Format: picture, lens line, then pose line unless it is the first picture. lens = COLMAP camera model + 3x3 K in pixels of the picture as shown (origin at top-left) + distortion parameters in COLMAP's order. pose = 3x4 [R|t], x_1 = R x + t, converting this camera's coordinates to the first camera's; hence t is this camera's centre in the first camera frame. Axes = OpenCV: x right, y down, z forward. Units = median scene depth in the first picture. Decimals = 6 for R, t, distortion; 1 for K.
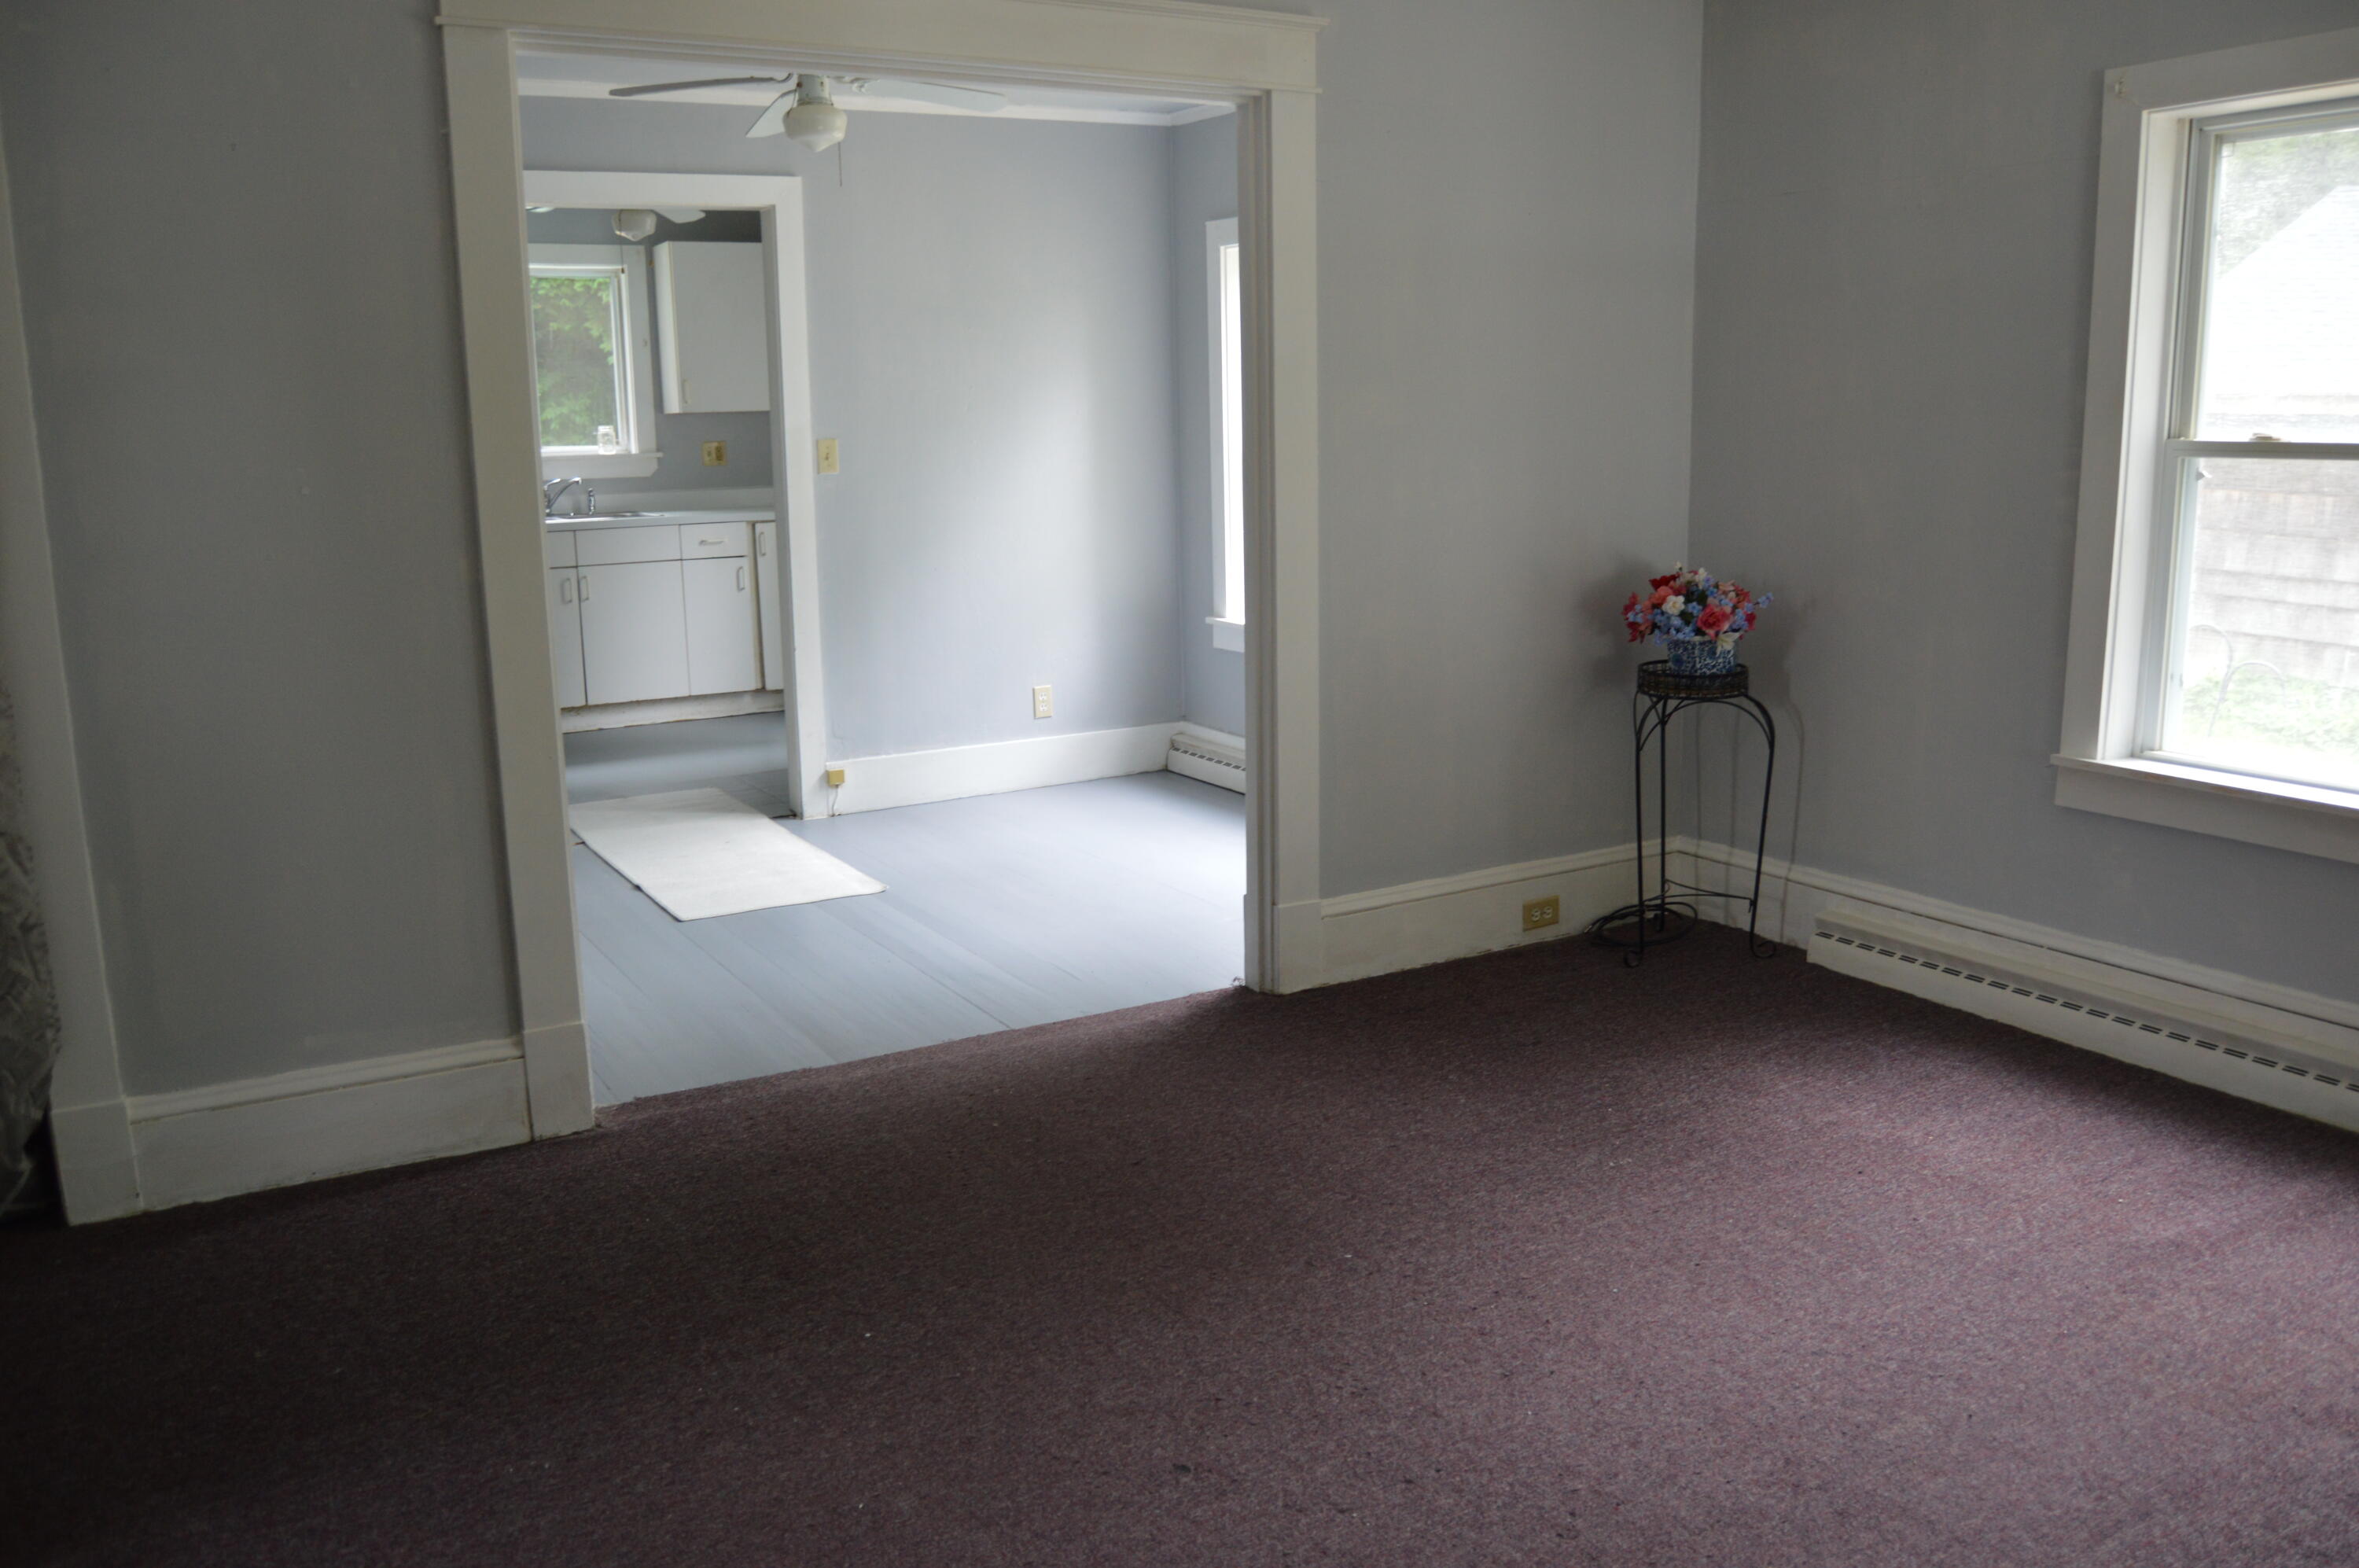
lens RADIAL K [[1862.3, 0, 1178.4], [0, 1862.3, 787.5], [0, 0, 1]] dist [-0.084415, 0.019604]
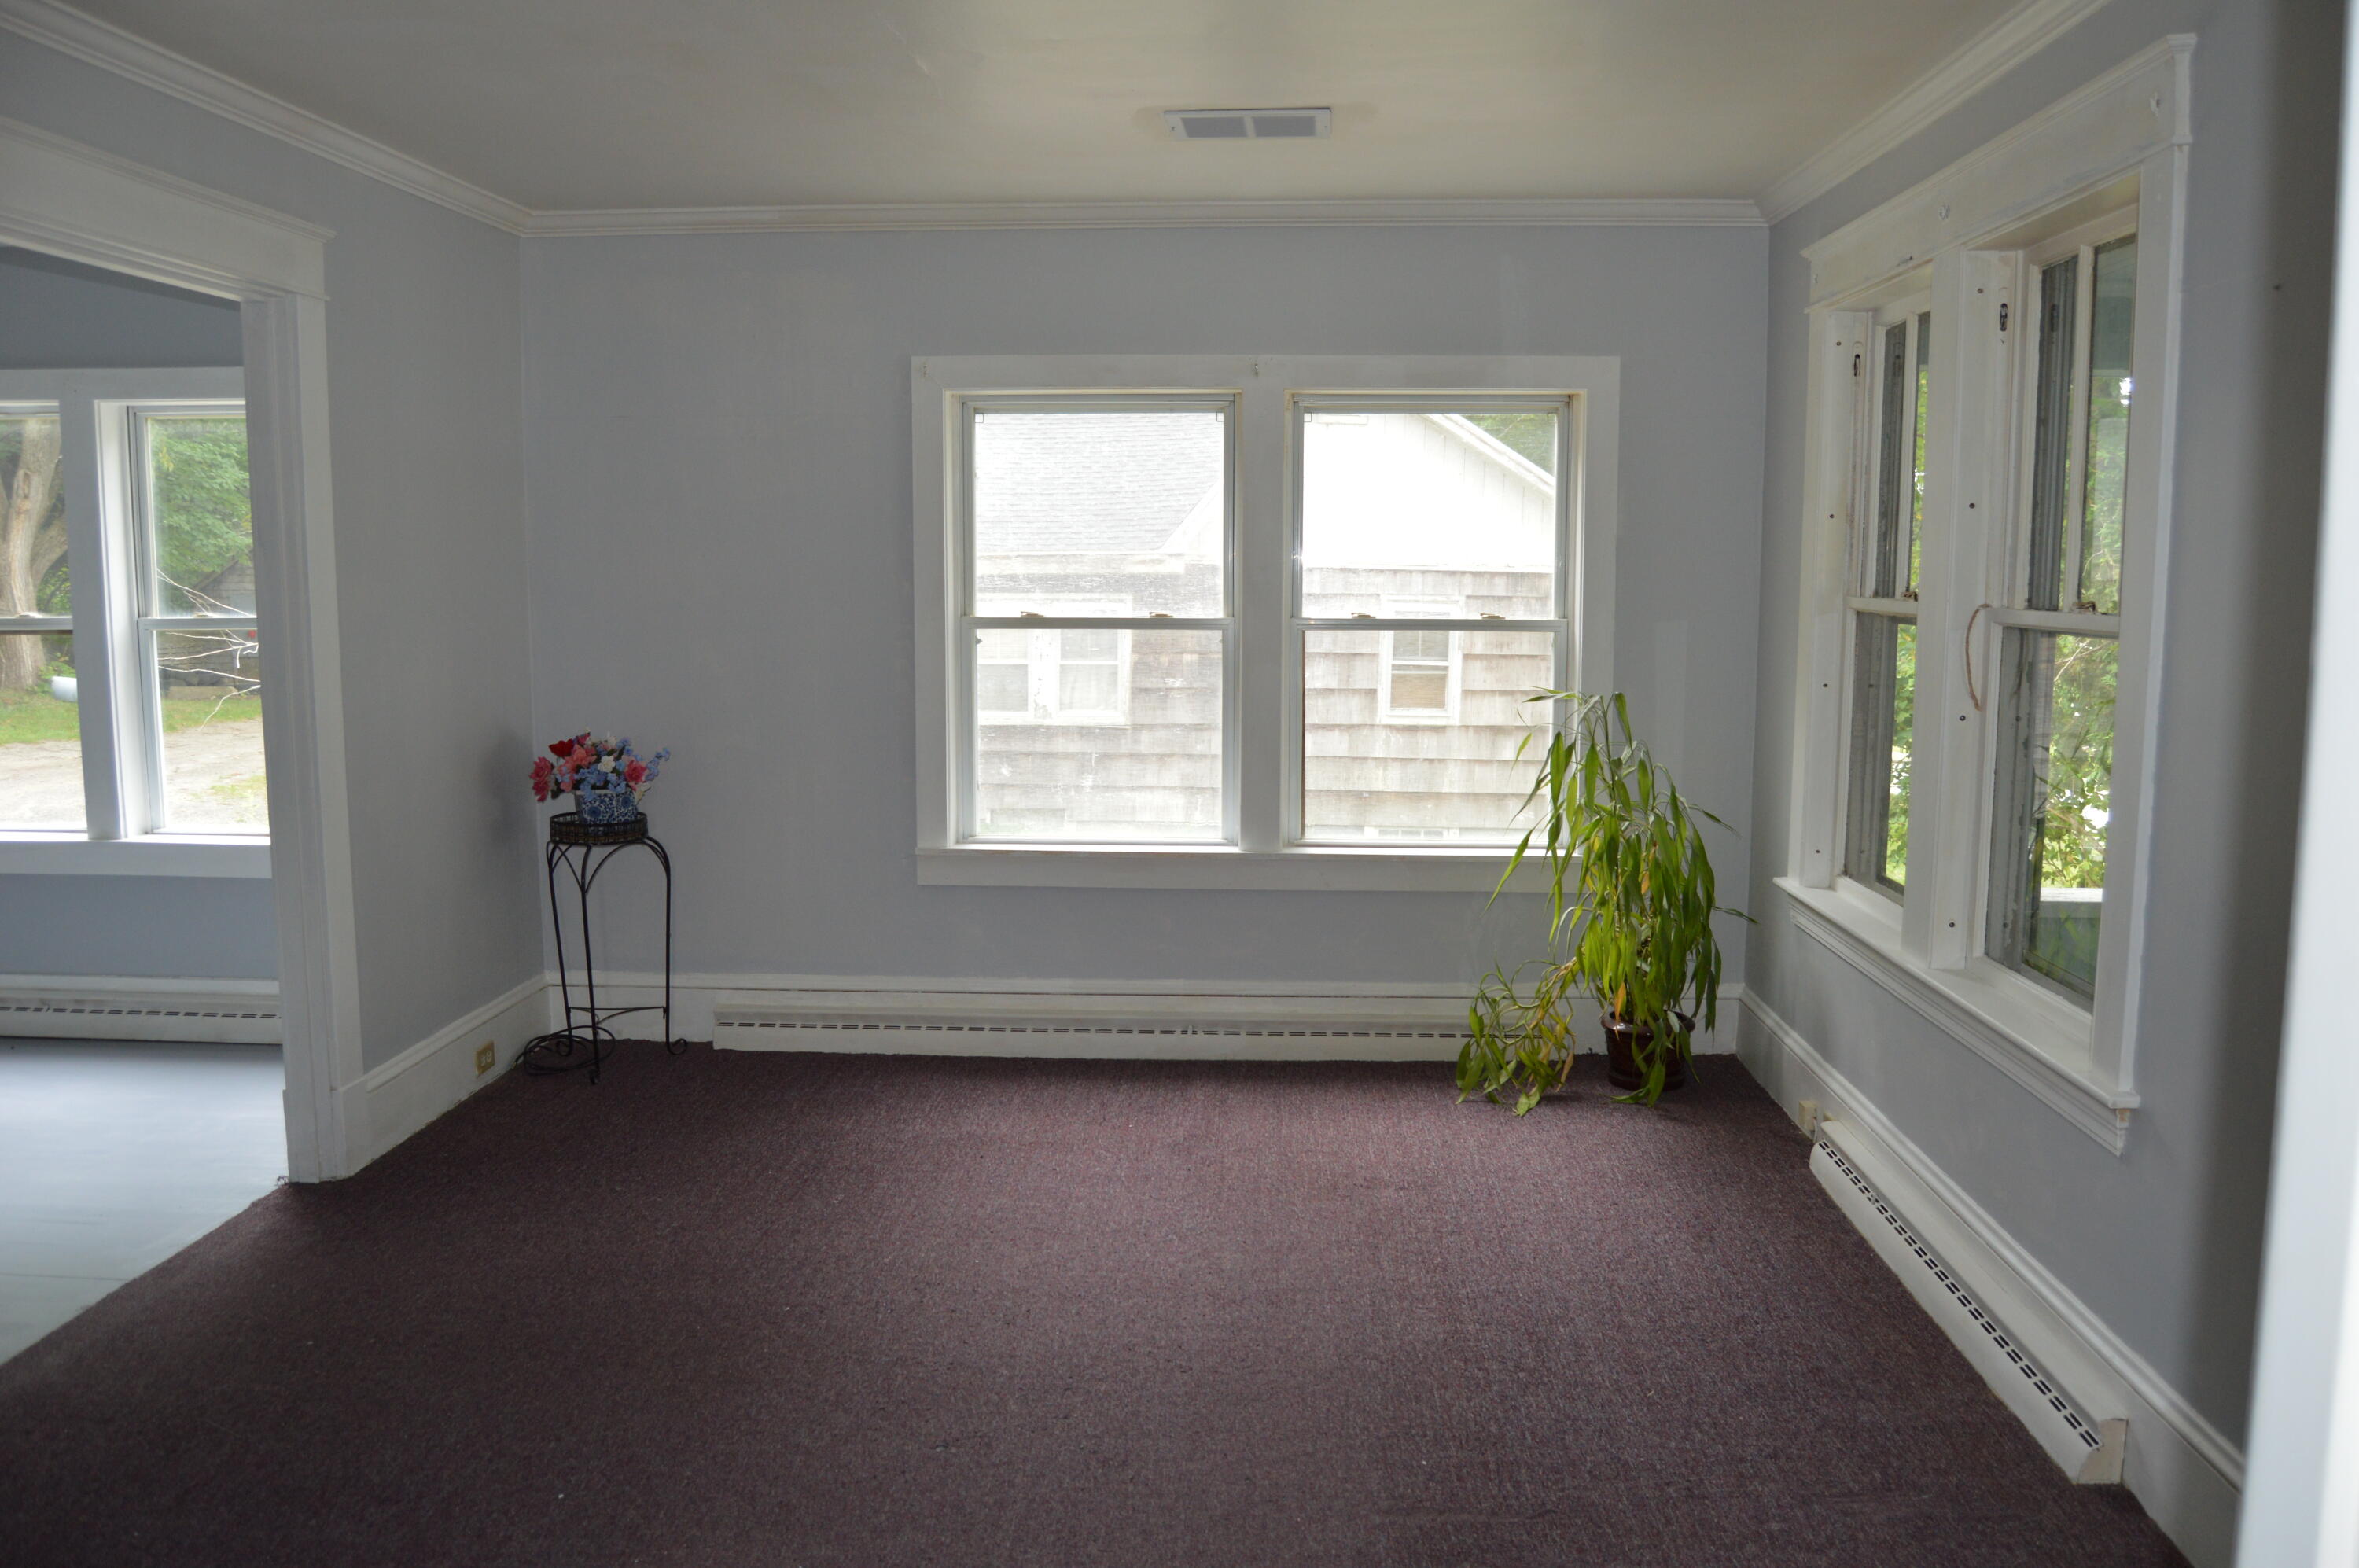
lens RADIAL K [[1862.3, 0, 1179.5], [0, 1862.3, 778.8], [0, 0, 1]] dist [-0.084415, 0.019604]
pose [[0.553865, -0.078678, 0.828881, -0.550586], [0.151518, 0.988427, -0.007424, -0.028829], [-0.818704, 0.129702, 0.559376, 0.061794]]
